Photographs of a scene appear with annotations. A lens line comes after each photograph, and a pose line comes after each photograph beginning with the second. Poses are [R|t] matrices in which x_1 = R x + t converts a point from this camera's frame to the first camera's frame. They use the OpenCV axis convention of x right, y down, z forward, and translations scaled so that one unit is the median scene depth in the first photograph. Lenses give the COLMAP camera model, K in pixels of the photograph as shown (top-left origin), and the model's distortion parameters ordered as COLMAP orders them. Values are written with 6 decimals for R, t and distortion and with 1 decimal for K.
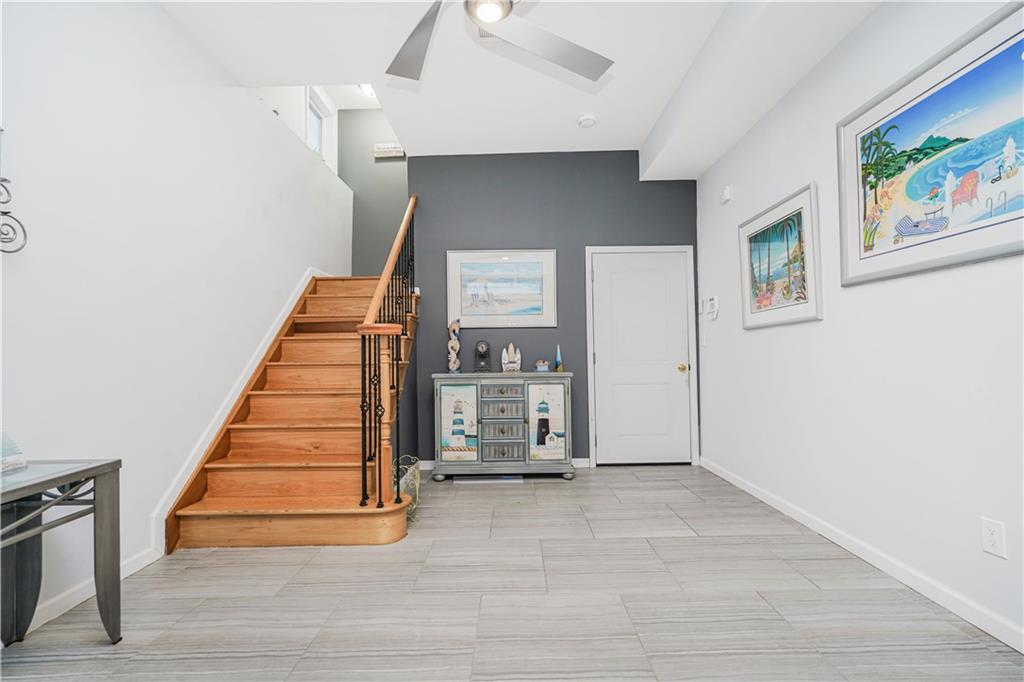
lens RADIAL K [[453.6, 0, 512.1], [0, 453.6, 343.7], [0, 0, 1]] dist [-0.015796, 0.008423]
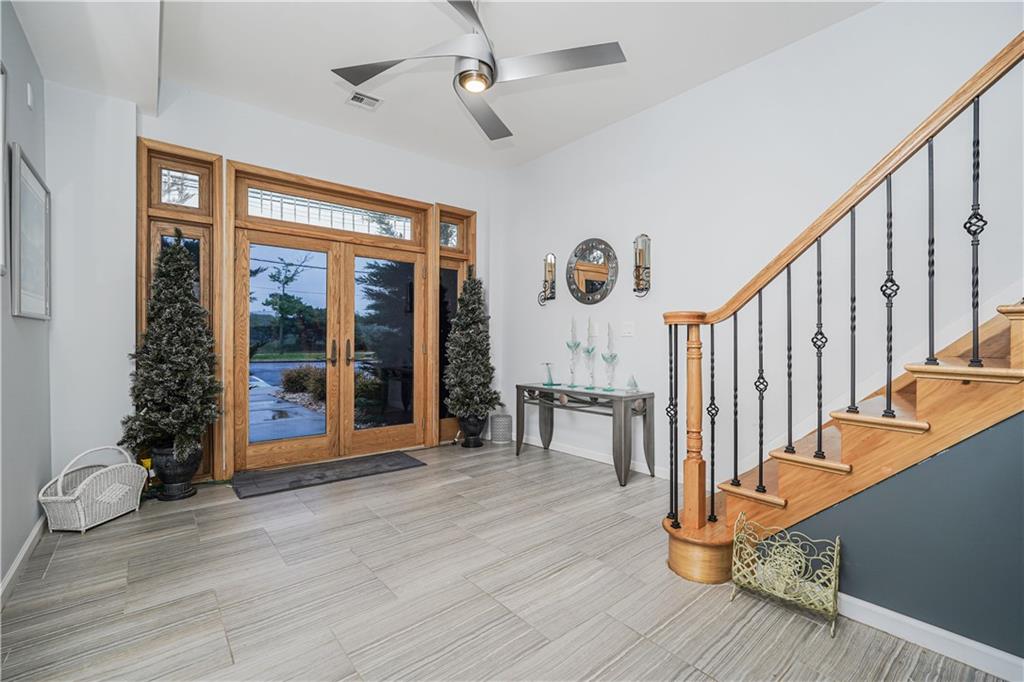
lens RADIAL K [[453.6, 0, 509.5], [0, 453.6, 340.2], [0, 0, 1]] dist [-0.015796, 0.008423]
pose [[-0.782016, 0.013622, -0.623109, 0.653424], [0.025825, 0.999611, -0.010557, 0.013775], [0.622723, -0.024348, -0.782064, 1.937653]]
